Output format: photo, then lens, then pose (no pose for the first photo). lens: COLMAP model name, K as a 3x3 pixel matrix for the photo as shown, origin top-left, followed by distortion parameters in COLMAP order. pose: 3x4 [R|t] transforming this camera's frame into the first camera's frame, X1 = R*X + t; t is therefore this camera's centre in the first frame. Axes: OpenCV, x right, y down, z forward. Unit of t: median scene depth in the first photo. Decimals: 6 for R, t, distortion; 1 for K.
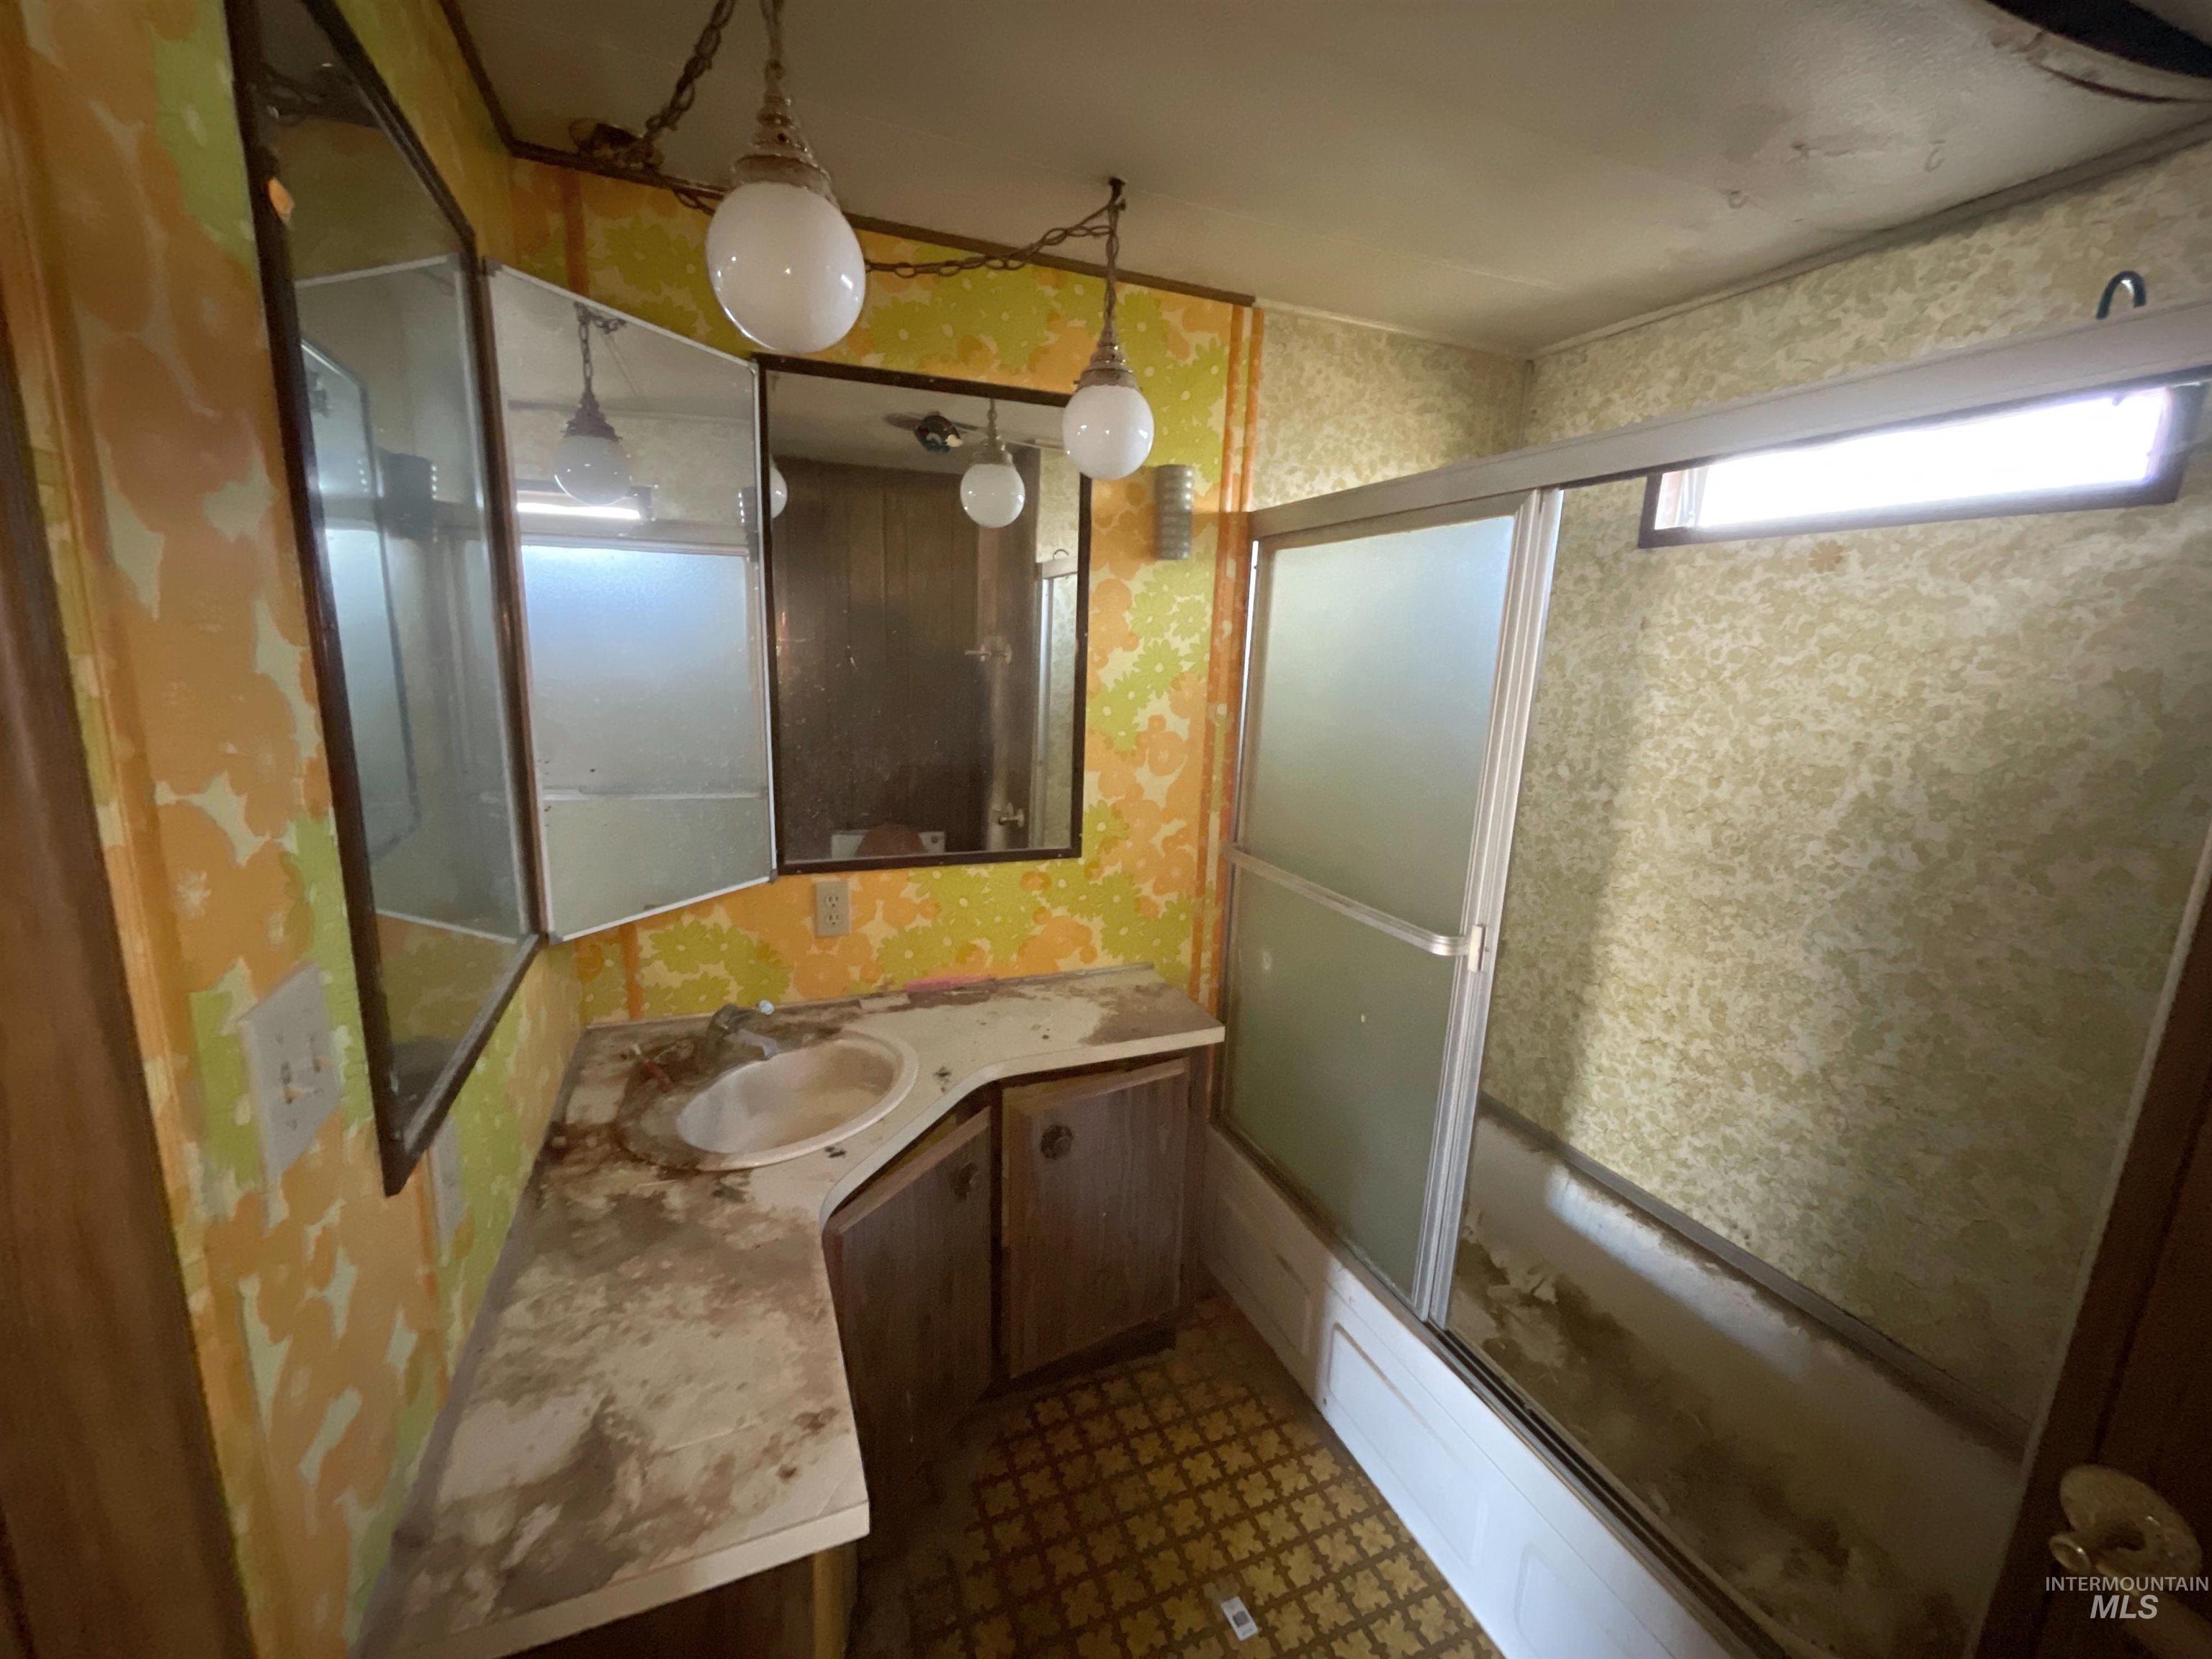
lens RADIAL K [[876.0, 0, 1100.7], [0, 876.0, 837.0], [0, 0, 1]] dist [-0.010212, -0.000419]
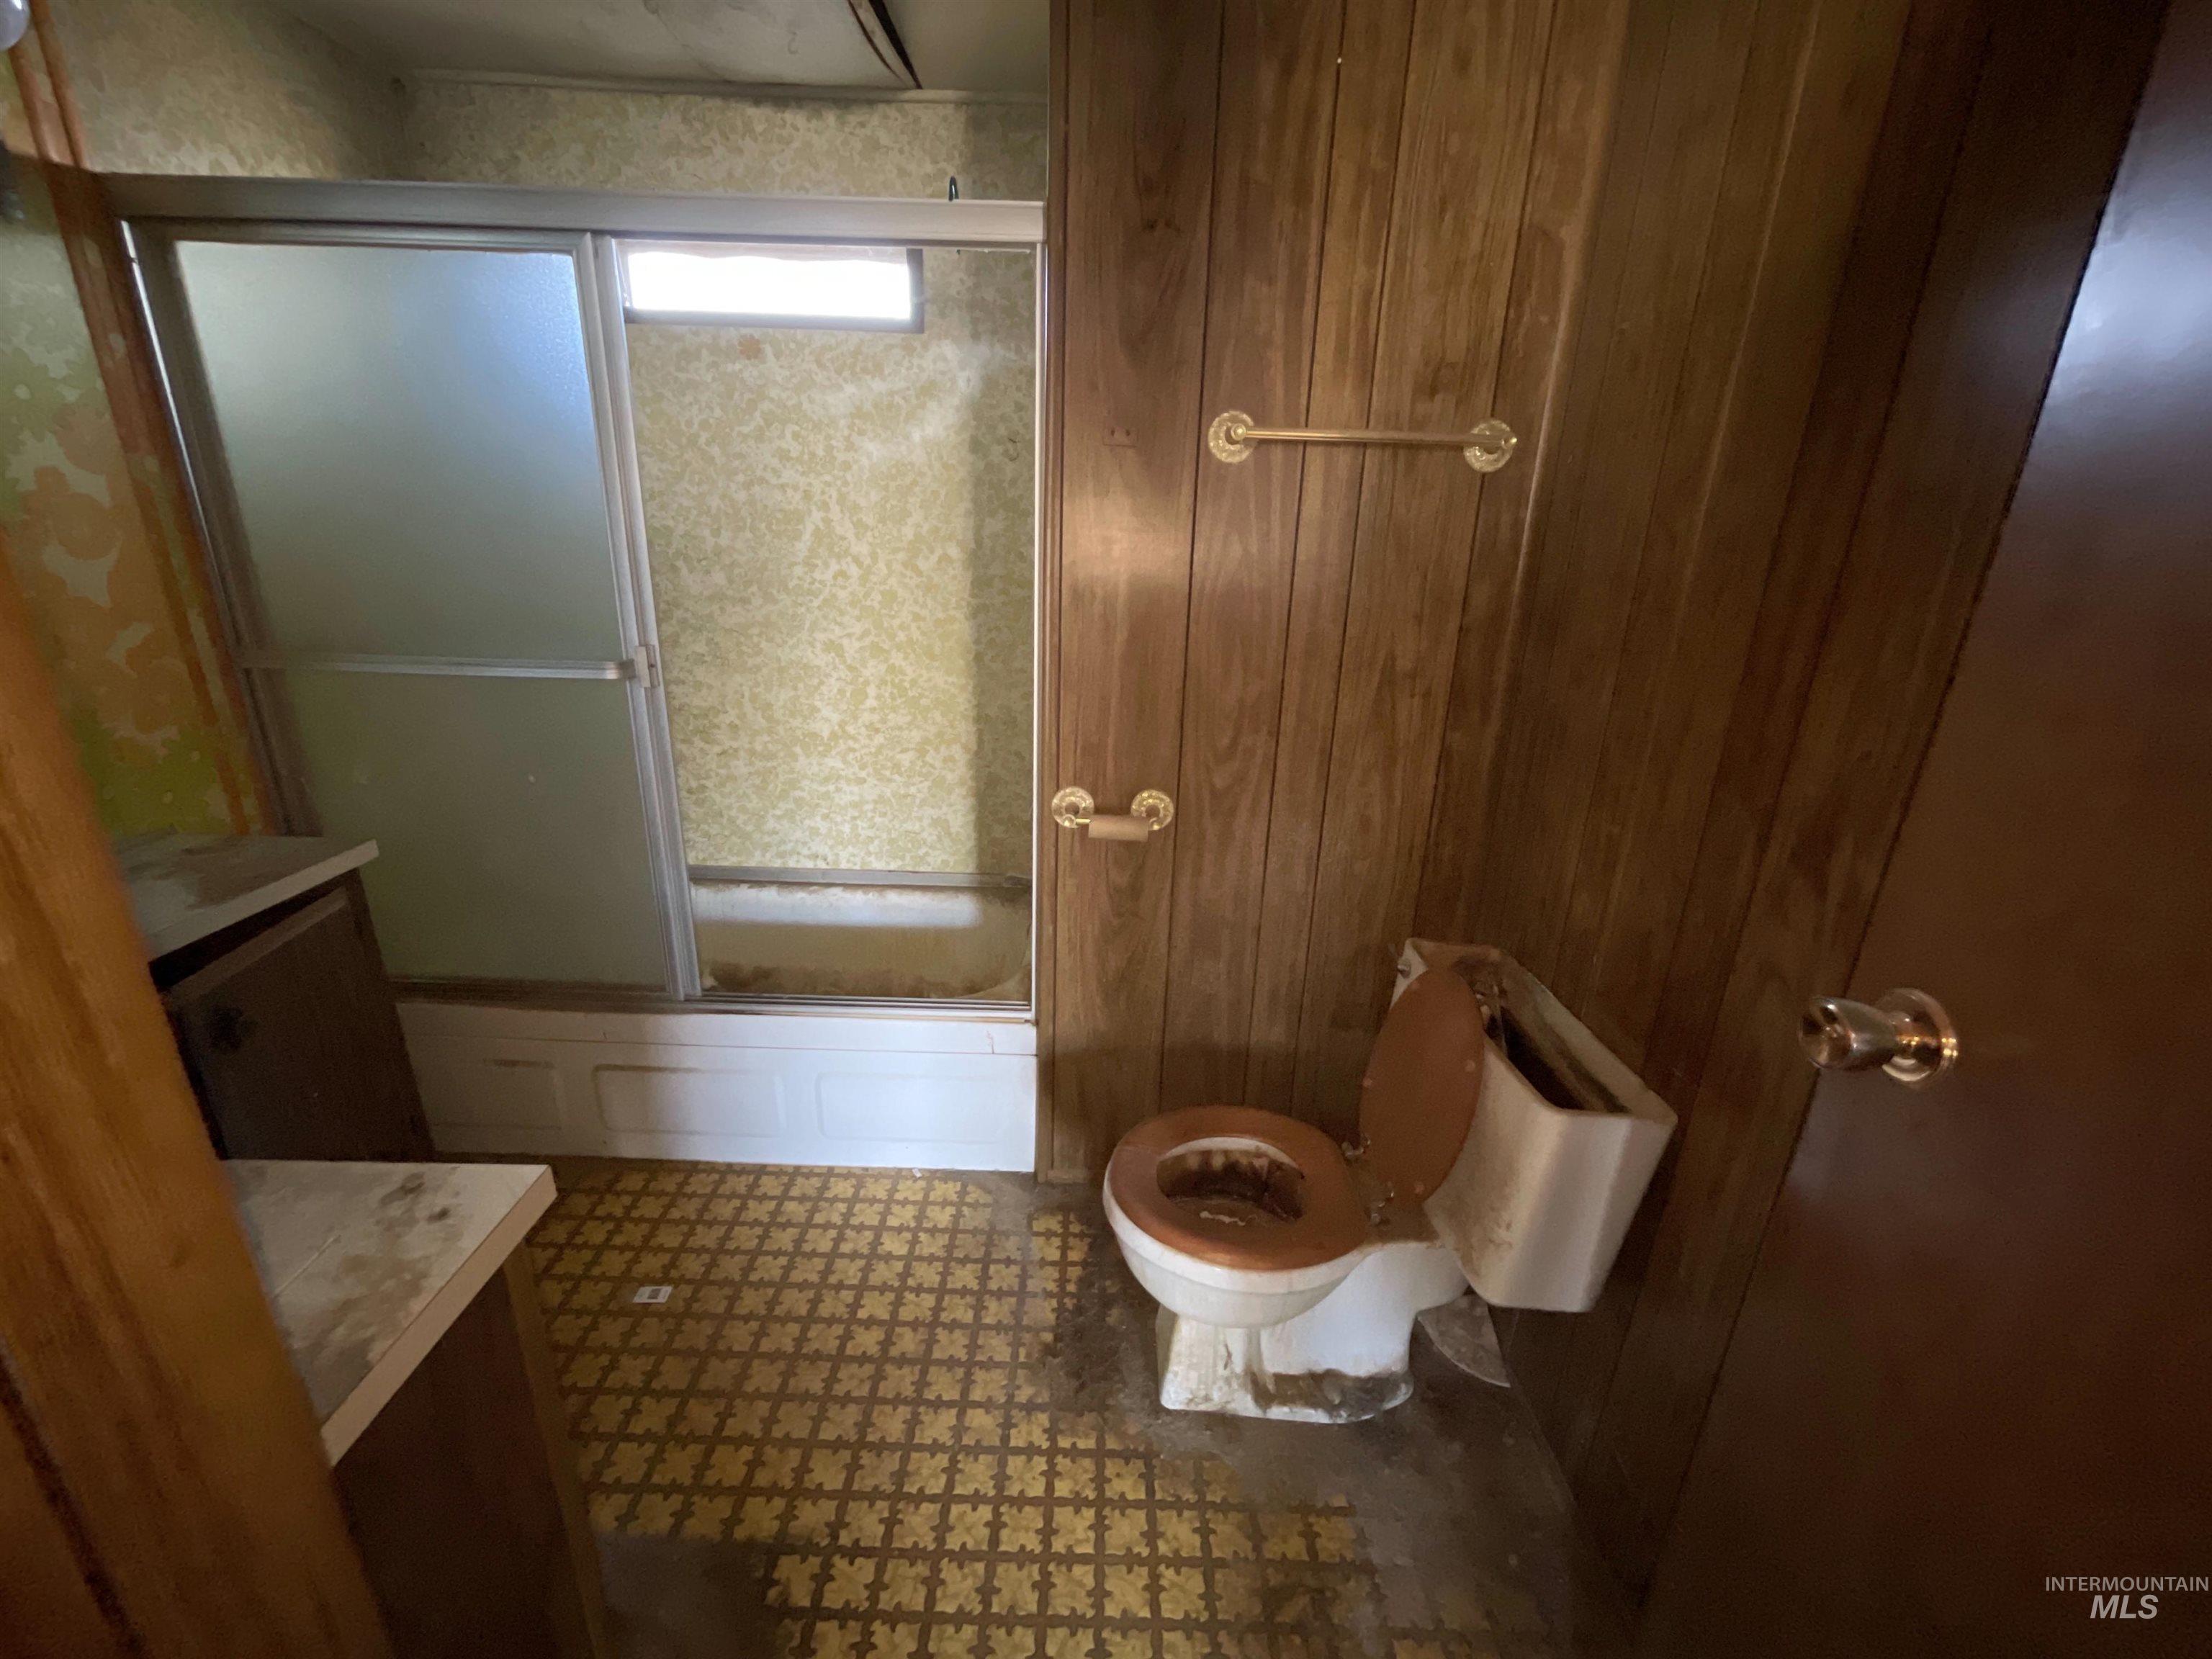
lens RADIAL K [[897.0, 0, 1095.1], [0, 897.0, 829.8], [0, 0, 1]] dist [0.001706, -0.000749]
pose [[0.386850, -0.316073, 0.866283, -0.350654], [0.174474, 0.947543, 0.267808, 0.093774], [-0.905487, 0.047542, 0.421703, -0.031459]]
